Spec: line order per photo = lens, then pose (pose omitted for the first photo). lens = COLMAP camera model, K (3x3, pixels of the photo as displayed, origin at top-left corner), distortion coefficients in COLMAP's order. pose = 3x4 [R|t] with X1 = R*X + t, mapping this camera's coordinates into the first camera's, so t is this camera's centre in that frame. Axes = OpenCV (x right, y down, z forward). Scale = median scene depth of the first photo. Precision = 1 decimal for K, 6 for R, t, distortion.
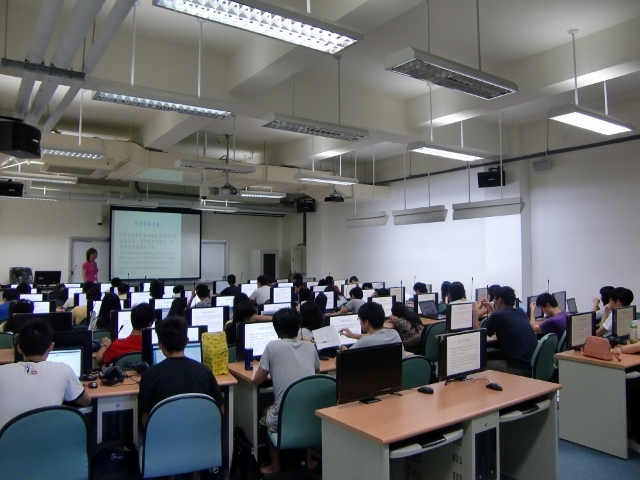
lens RADIAL K [[504.3, 0, 322.7], [0, 504.3, 233.7], [0, 0, 1]] dist [-0.070378, 0.055531]
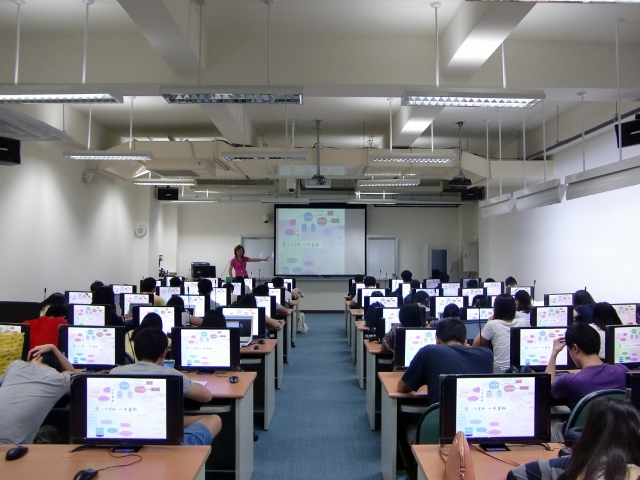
lens RADIAL K [[504.3, 0, 323.1], [0, 504.3, 238.7], [0, 0, 1]] dist [-0.070378, 0.055531]
pose [[0.832033, -0.012546, -0.554584, 0.601660], [0.022644, 0.999679, 0.011357, 0.016358], [0.554264, -0.022008, 0.832050, 0.441918]]
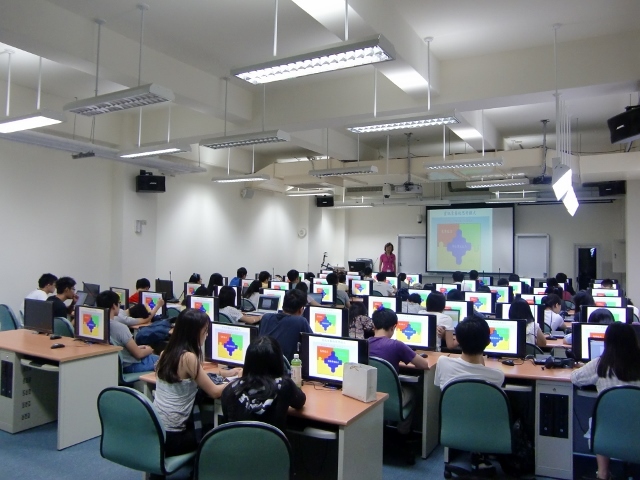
lens RADIAL K [[504.3, 0, 325.4], [0, 504.3, 238.5], [0, 0, 1]] dist [-0.070378, 0.055531]
pose [[0.449921, -0.015619, -0.892932, 1.215325], [0.032184, 0.999481, -0.001267, 0.028478], [0.892488, -0.028168, 0.450190, 0.695955]]
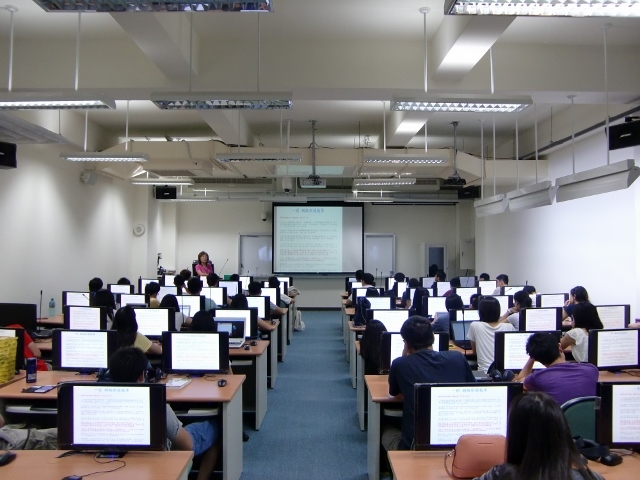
lens RADIAL K [[504.3, 0, 323.1], [0, 504.3, 238.3], [0, 0, 1]] dist [-0.070378, 0.055531]
pose [[0.829727, -0.008082, -0.558110, 0.627773], [0.023971, 0.999489, 0.021163, -0.000183], [0.557654, -0.030938, 0.829497, 0.444038]]
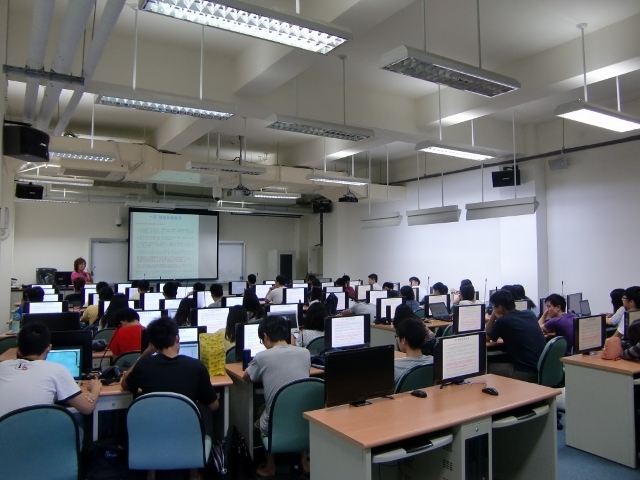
lens RADIAL K [[504.3, 0, 321.9], [0, 504.3, 234.2], [0, 0, 1]] dist [-0.070378, 0.055531]
pose [[0.998788, -0.002284, -0.049174, 0.042180], [0.002274, 0.999997, -0.000264, -0.000848], [0.049175, 0.000151, 0.998790, 0.005238]]
